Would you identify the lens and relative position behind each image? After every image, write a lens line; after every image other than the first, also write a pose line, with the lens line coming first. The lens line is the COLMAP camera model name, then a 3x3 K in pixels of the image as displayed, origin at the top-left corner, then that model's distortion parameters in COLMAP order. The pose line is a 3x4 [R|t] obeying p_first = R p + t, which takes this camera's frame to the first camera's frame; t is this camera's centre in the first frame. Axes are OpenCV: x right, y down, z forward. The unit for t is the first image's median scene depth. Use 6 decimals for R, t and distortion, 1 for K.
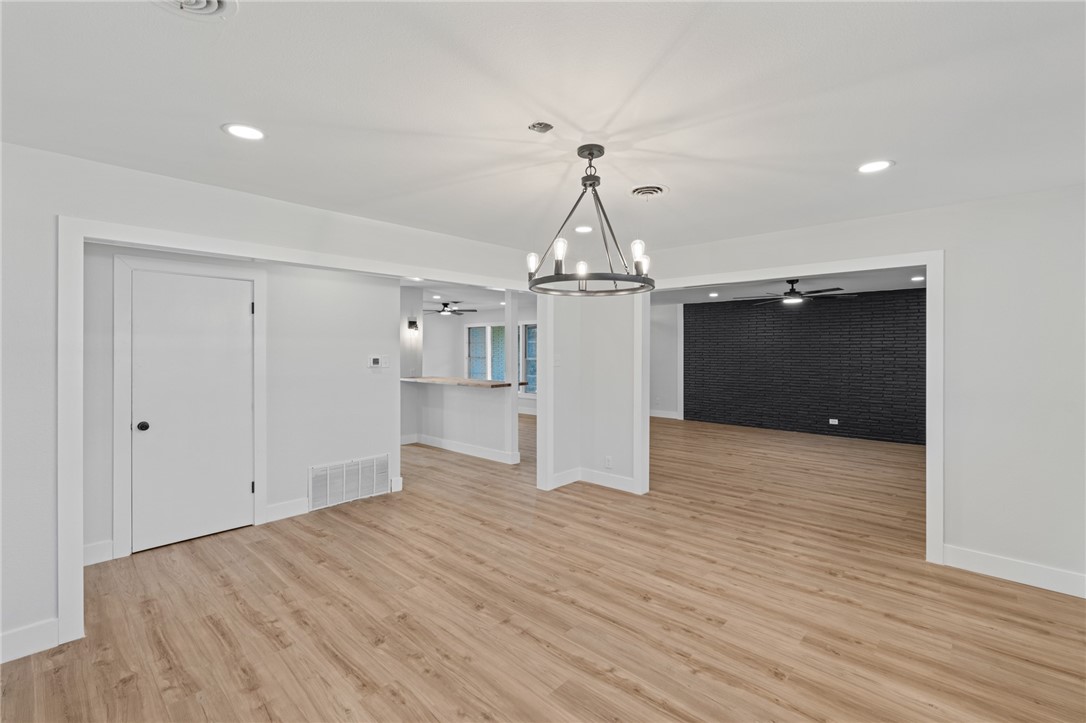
lens RADIAL K [[486.1, 0, 543.8], [0, 486.1, 348.9], [0, 0, 1]] dist [-0.000648, -0.000118]
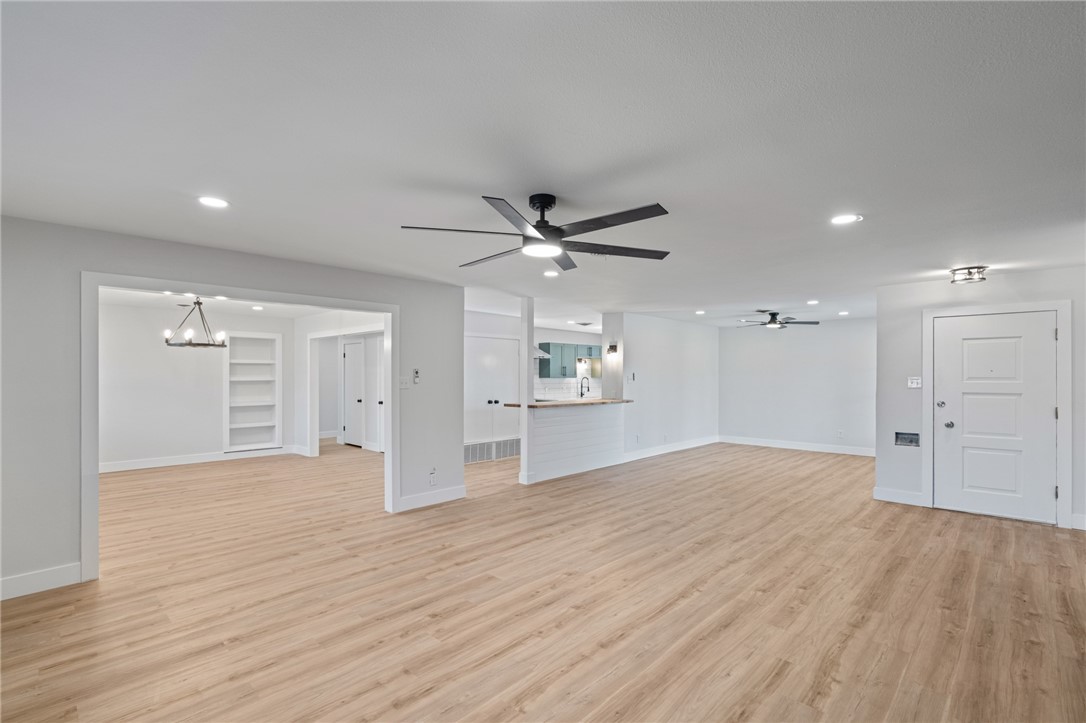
lens RADIAL K [[495.4, 0, 545.5], [0, 495.4, 372.0], [0, 0, 1]] dist [-0.001270, -0.000257]
pose [[-0.013429, 0.001619, -0.999909, 1.359752], [0.000536, 0.999999, 0.001612, 0.000185], [0.999910, -0.000514, -0.013429, 1.462864]]
